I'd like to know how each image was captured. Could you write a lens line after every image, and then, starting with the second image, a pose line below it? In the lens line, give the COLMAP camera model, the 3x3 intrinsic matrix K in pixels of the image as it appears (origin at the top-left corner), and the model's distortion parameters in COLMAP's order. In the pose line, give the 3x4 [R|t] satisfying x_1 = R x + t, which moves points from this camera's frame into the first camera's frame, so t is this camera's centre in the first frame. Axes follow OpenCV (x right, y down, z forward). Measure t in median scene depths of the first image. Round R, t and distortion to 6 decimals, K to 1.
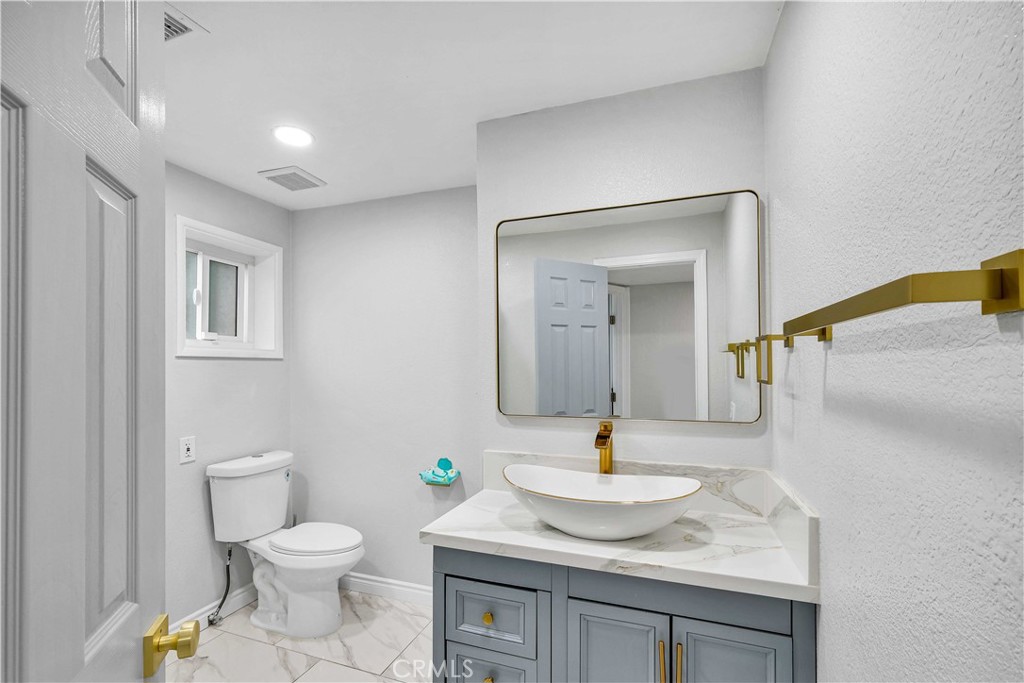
lens RADIAL K [[456.4, 0, 507.7], [0, 456.4, 344.2], [0, 0, 1]] dist [-0.006439, 0.000463]
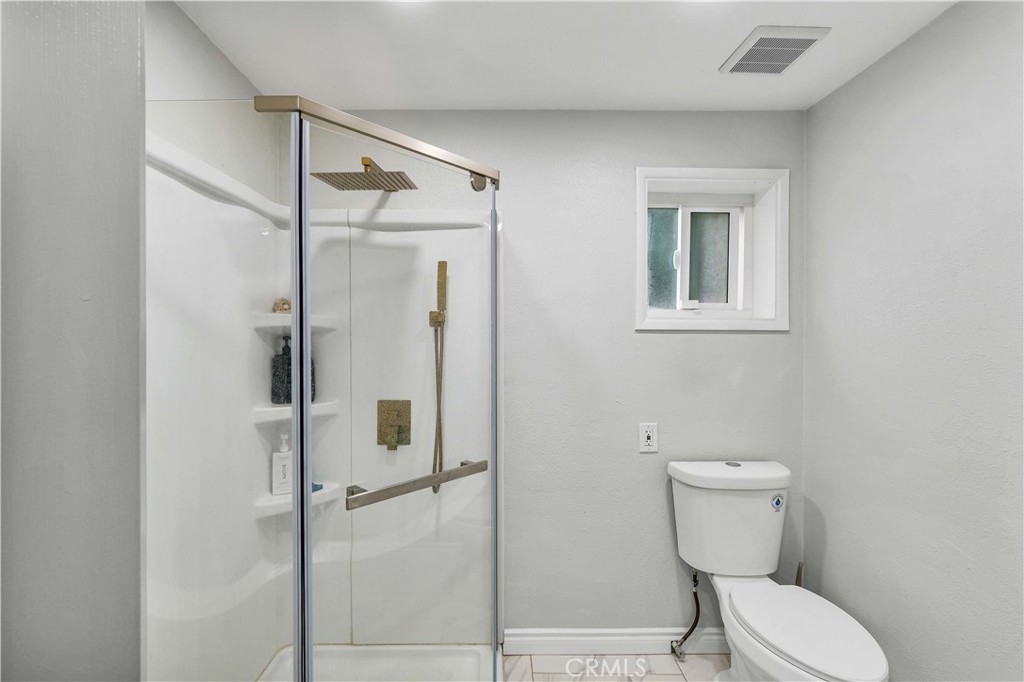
lens RADIAL K [[456.4, 0, 507.7], [0, 456.4, 343.7], [0, 0, 1]] dist [-0.006439, 0.000463]
pose [[0.321071, 0.011985, -0.946979, 0.024432], [0.040995, 0.998807, 0.026540, 0.017611], [0.946168, -0.047342, 0.320196, 0.421027]]
